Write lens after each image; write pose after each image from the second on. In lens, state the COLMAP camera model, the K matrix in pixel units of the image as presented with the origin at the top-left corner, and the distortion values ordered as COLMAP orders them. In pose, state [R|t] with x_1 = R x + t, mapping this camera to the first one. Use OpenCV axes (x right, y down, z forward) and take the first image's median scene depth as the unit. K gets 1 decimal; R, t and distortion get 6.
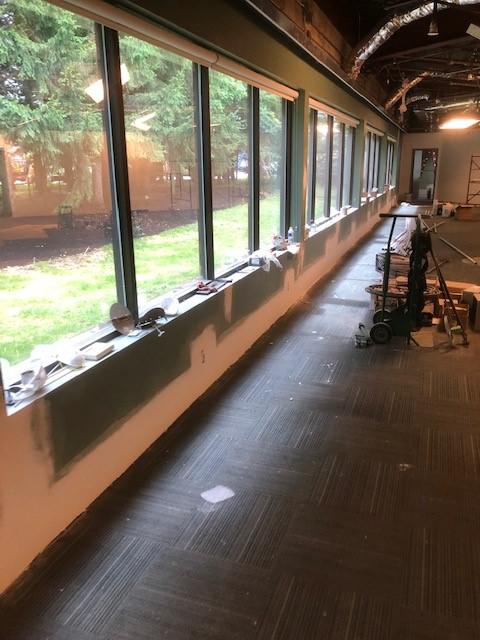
lens RADIAL K [[529.5, 0, 242.5], [0, 529.5, 318.9], [0, 0, 1]] dist [0.029620, -0.006990]
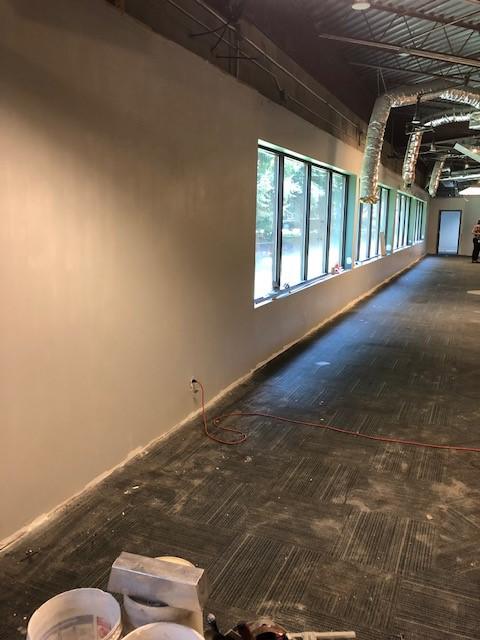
lens RADIAL K [[529.5, 0, 238.1], [0, 529.5, 321.3], [0, 0, 1]] dist [0.029620, -0.006990]
pose [[0.997390, 0.041215, -0.059289, -0.068163], [-0.046449, 0.994876, -0.089800, 0.094363], [0.055284, 0.092320, 0.994194, -0.339230]]
